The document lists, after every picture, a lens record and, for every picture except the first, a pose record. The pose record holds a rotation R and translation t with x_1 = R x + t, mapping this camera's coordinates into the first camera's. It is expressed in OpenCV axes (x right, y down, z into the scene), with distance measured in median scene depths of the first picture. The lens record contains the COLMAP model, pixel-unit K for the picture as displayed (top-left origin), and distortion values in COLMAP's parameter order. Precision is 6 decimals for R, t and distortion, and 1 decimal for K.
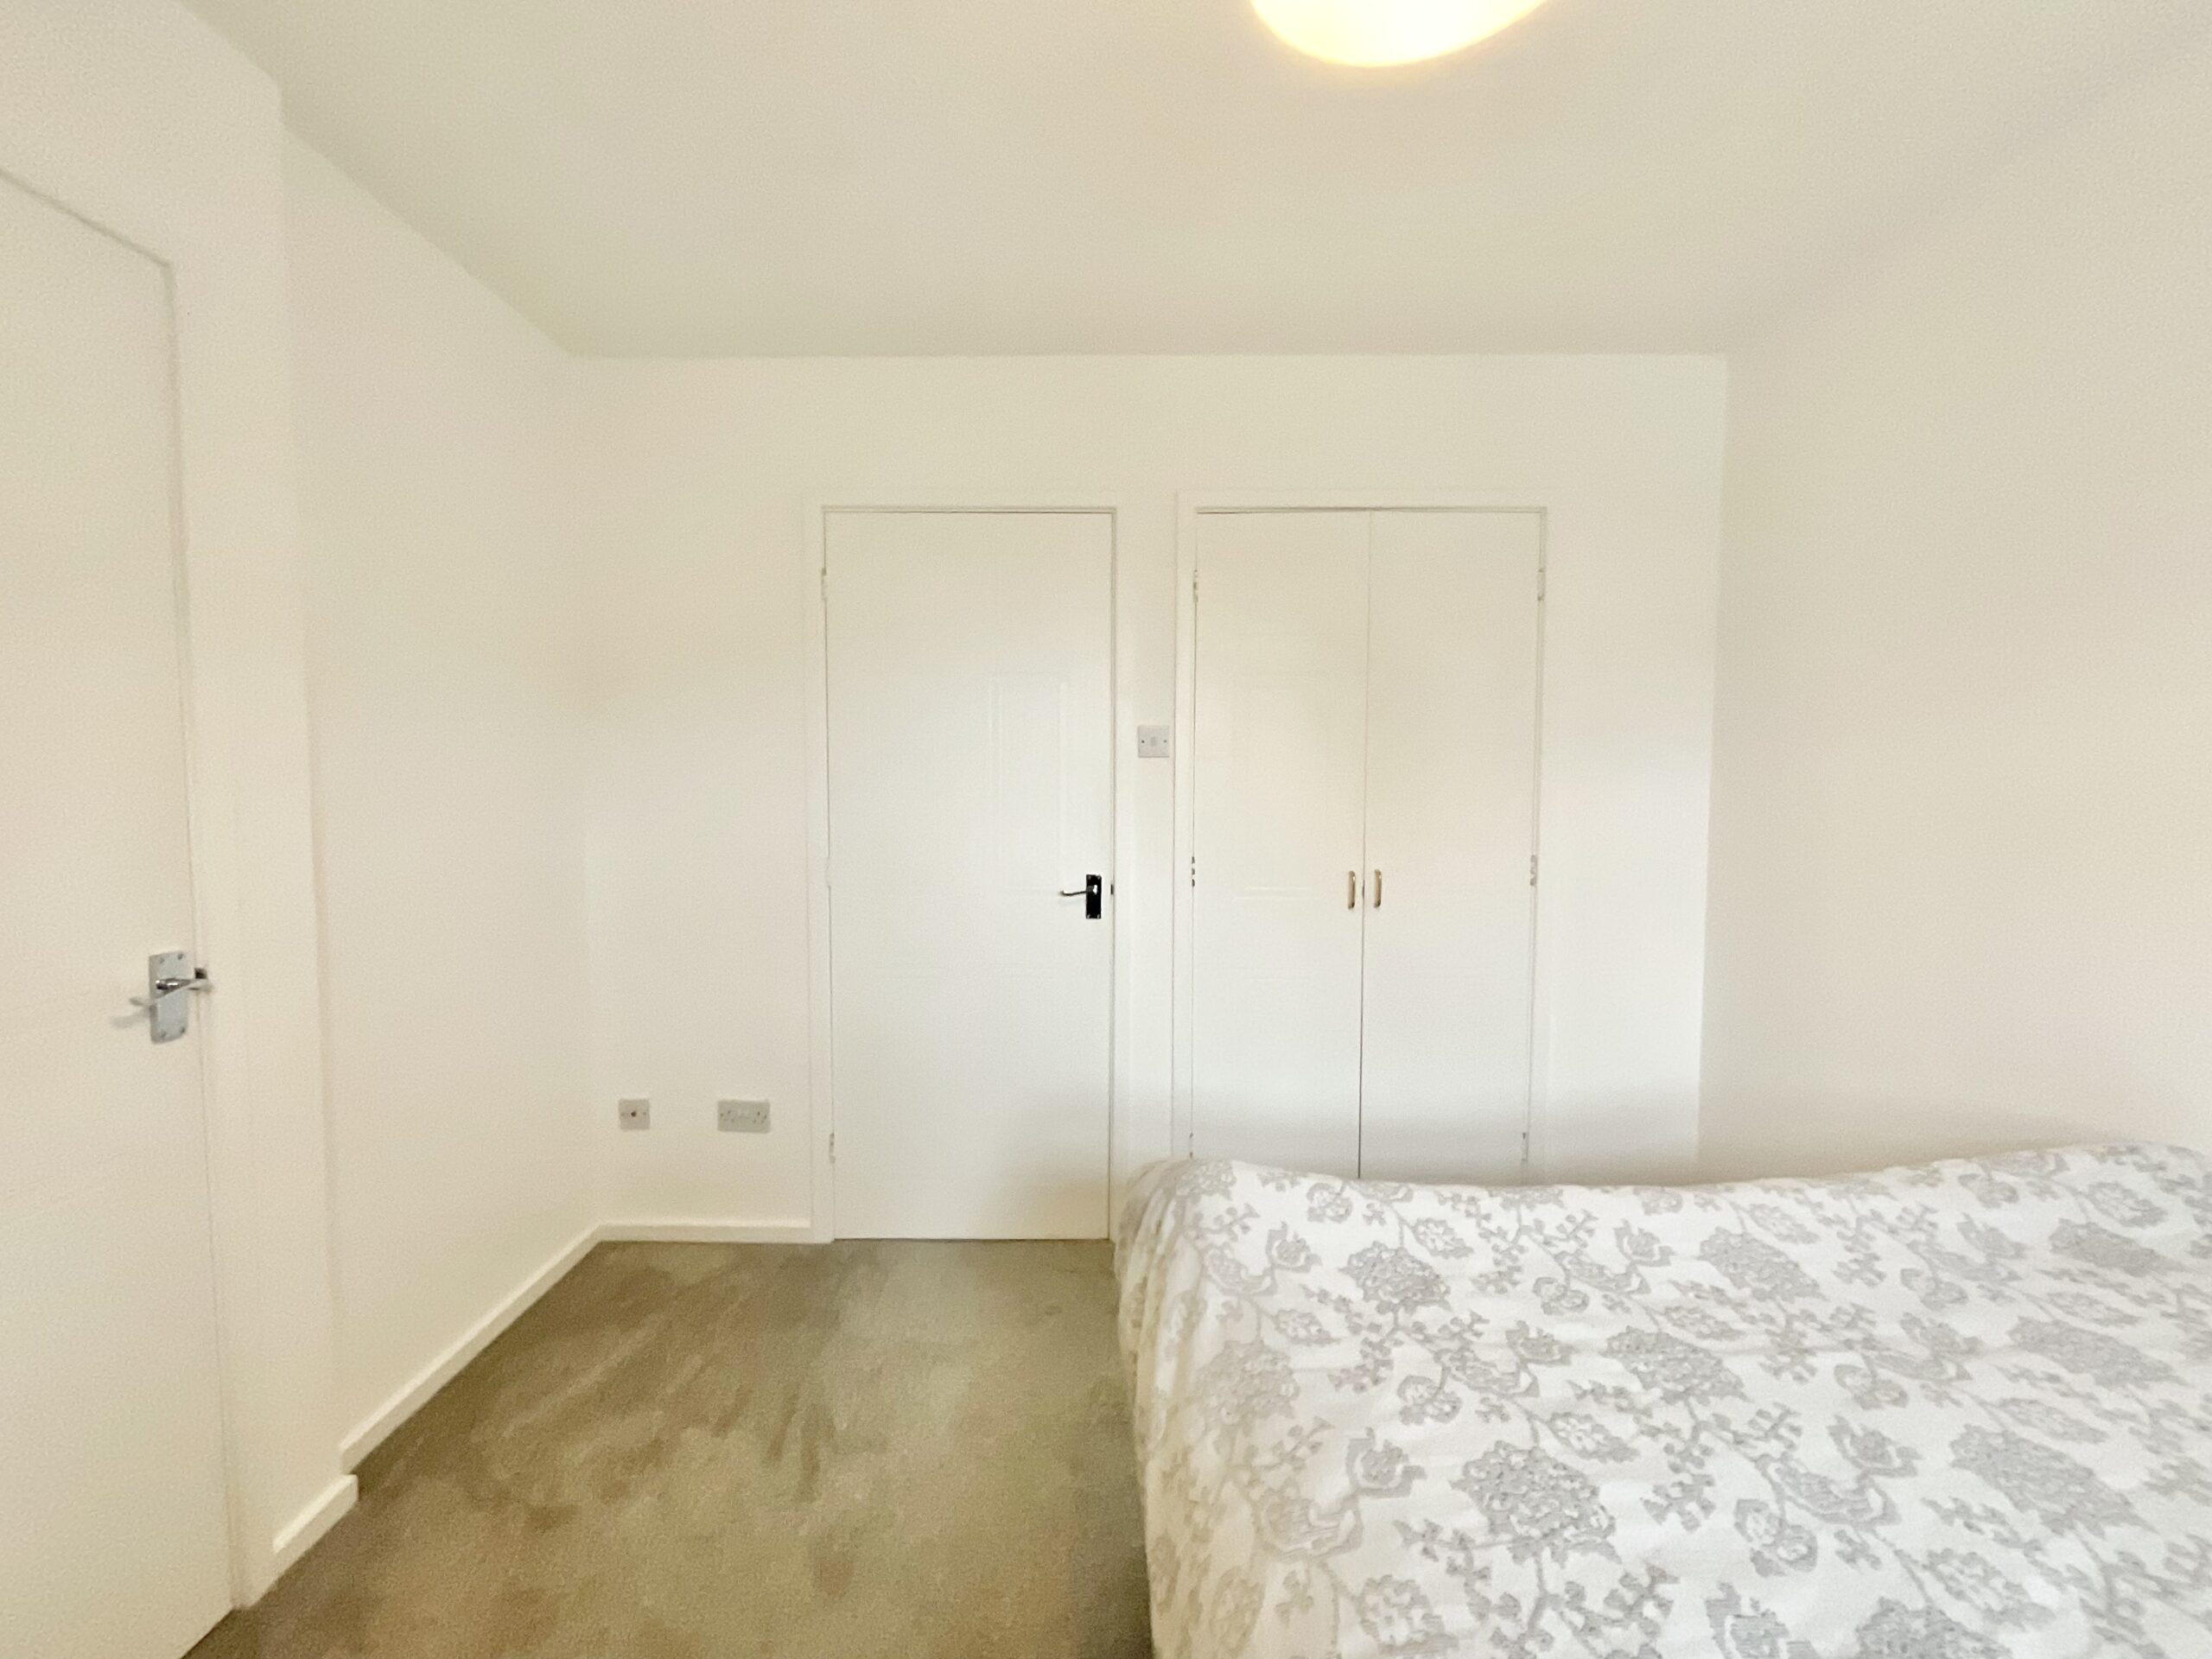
lens RADIAL K [[902.1, 0, 1104.2], [0, 902.1, 827.1], [0, 0, 1]] dist [0.000986, -0.000126]
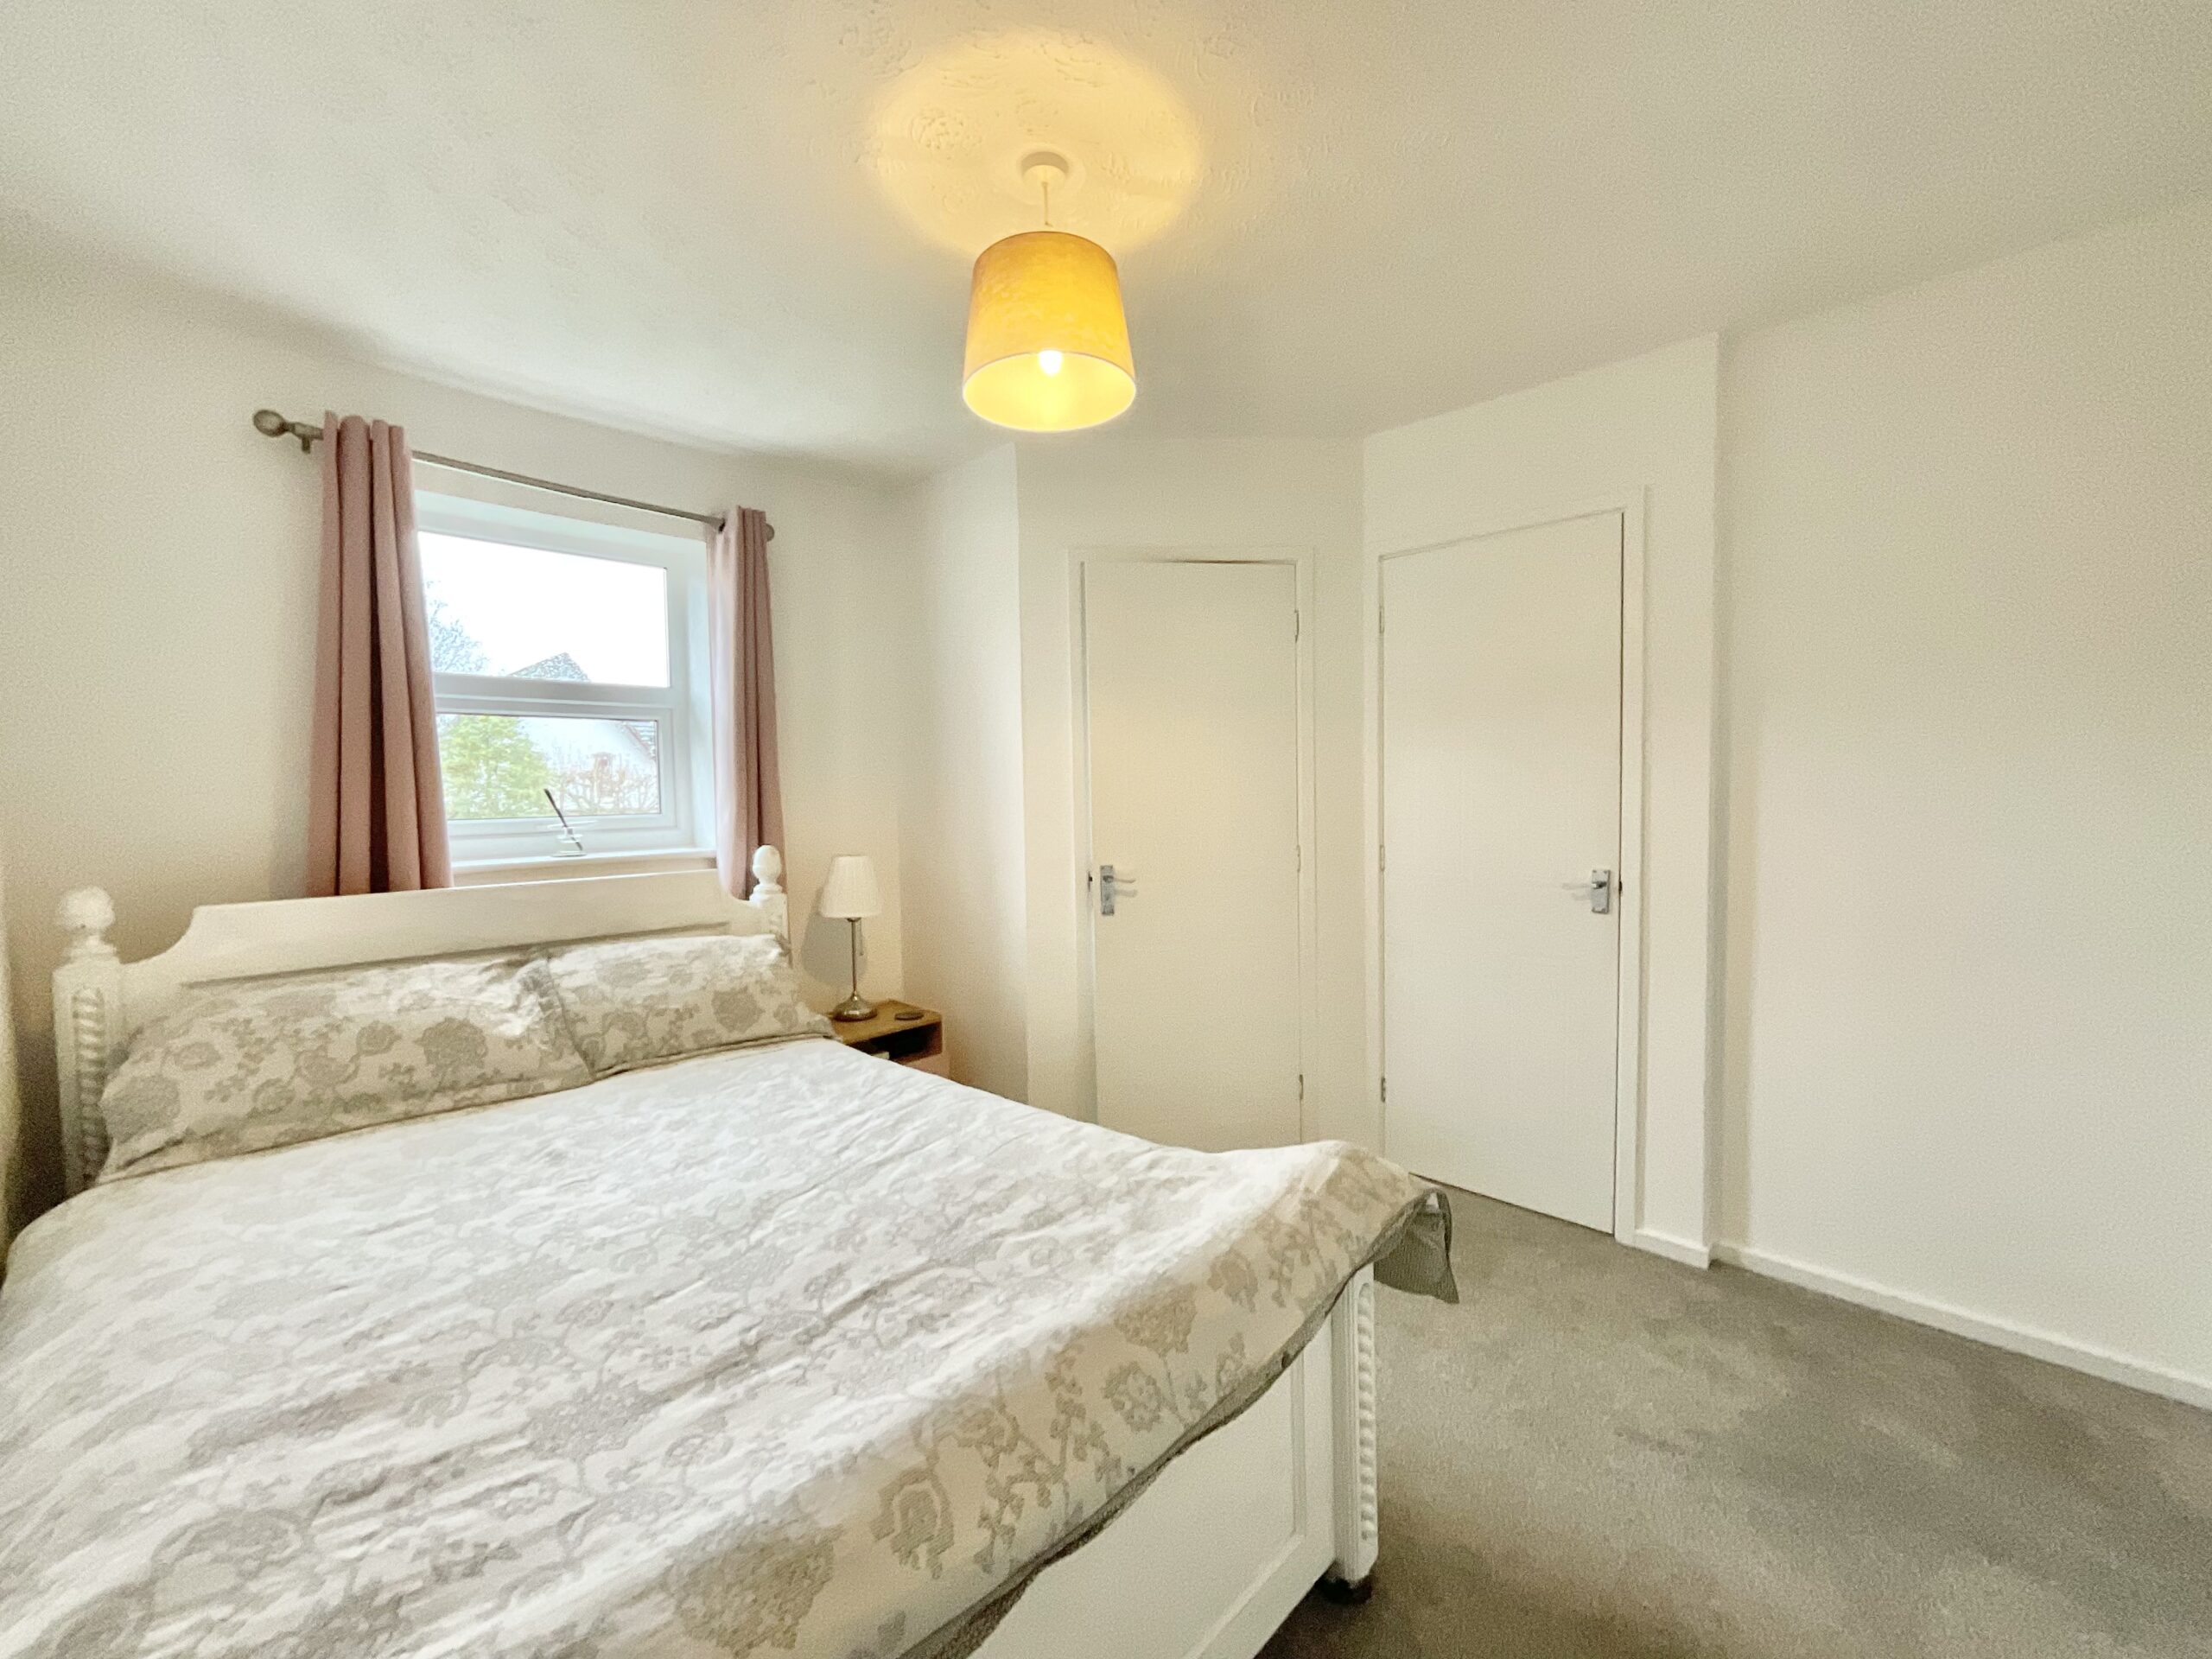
lens RADIAL K [[902.1, 0, 1104.2], [0, 902.1, 827.1], [0, 0, 1]] dist [0.000986, -0.000126]
pose [[-0.707880, 0.043237, -0.705008, 1.428904], [-0.028232, 0.995595, 0.089406, -0.123954], [0.705768, 0.083193, -0.703541, 2.092827]]
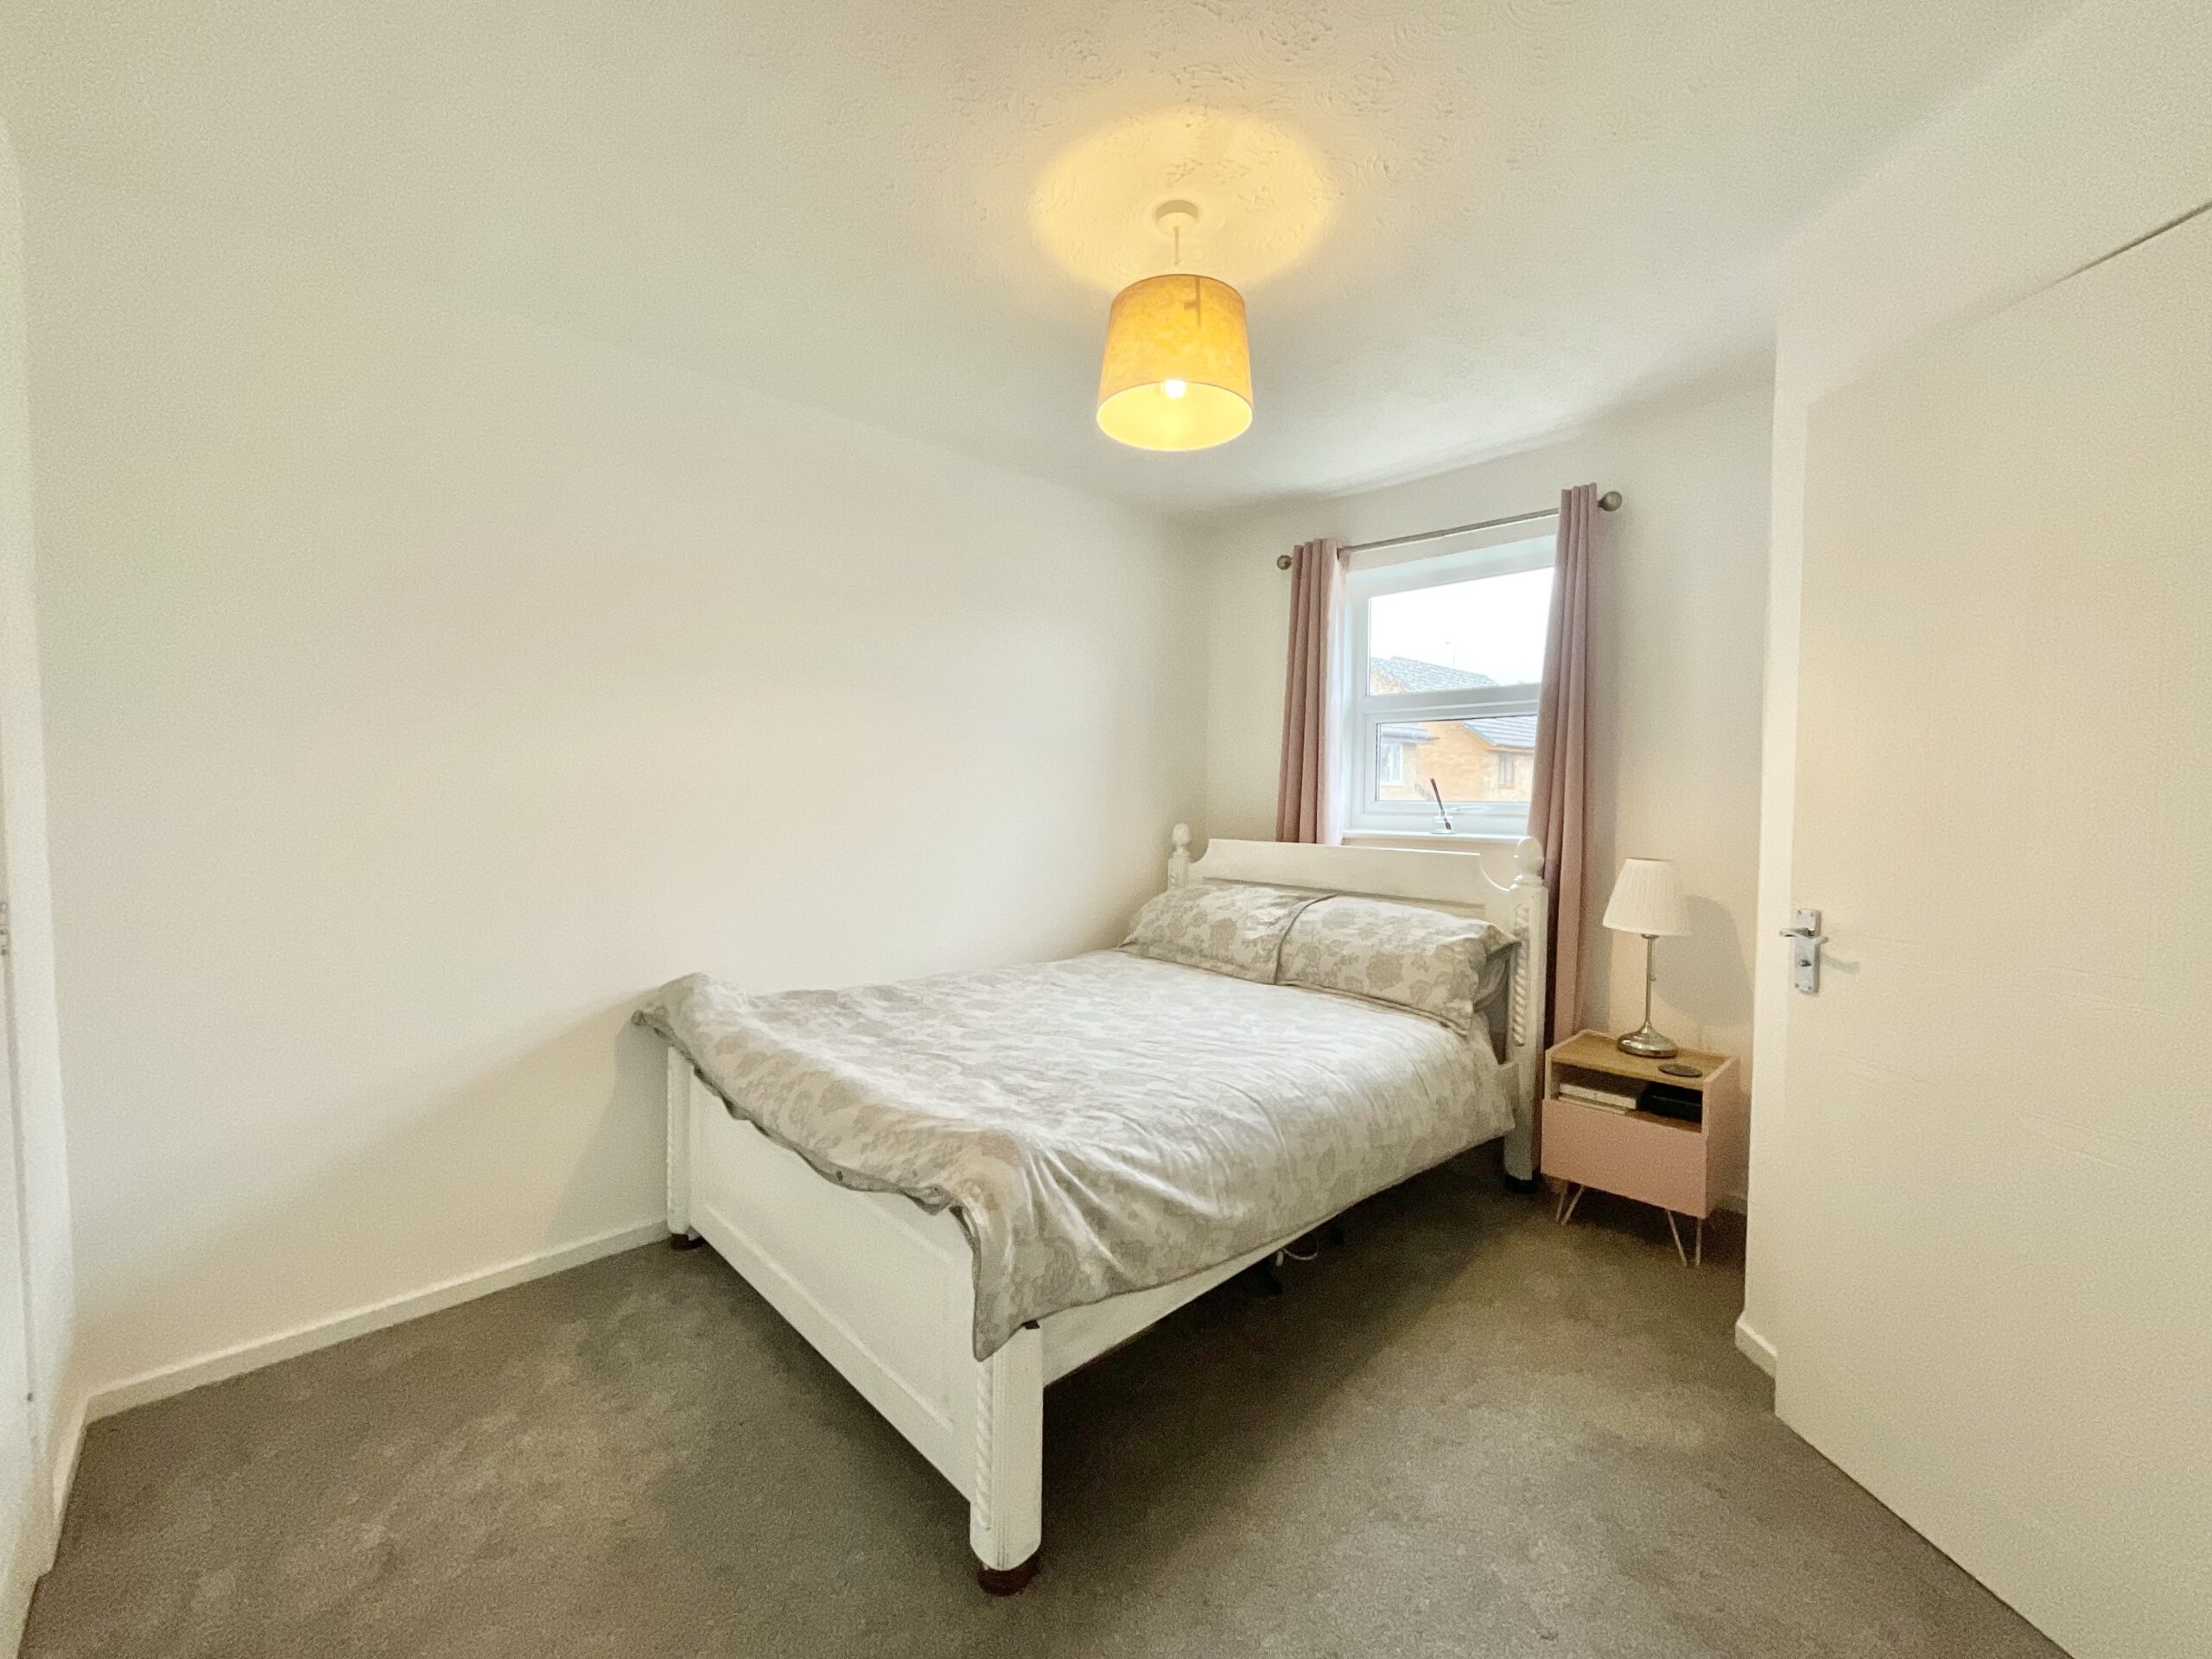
lens RADIAL K [[902.1, 0, 1104.2], [0, 902.1, 827.1], [0, 0, 1]] dist [0.000986, -0.000126]
pose [[-0.686028, -0.033639, 0.726797, -1.007967], [0.039155, 0.995776, 0.083048, -0.095626], [-0.726520, 0.085431, -0.681814, 2.213690]]
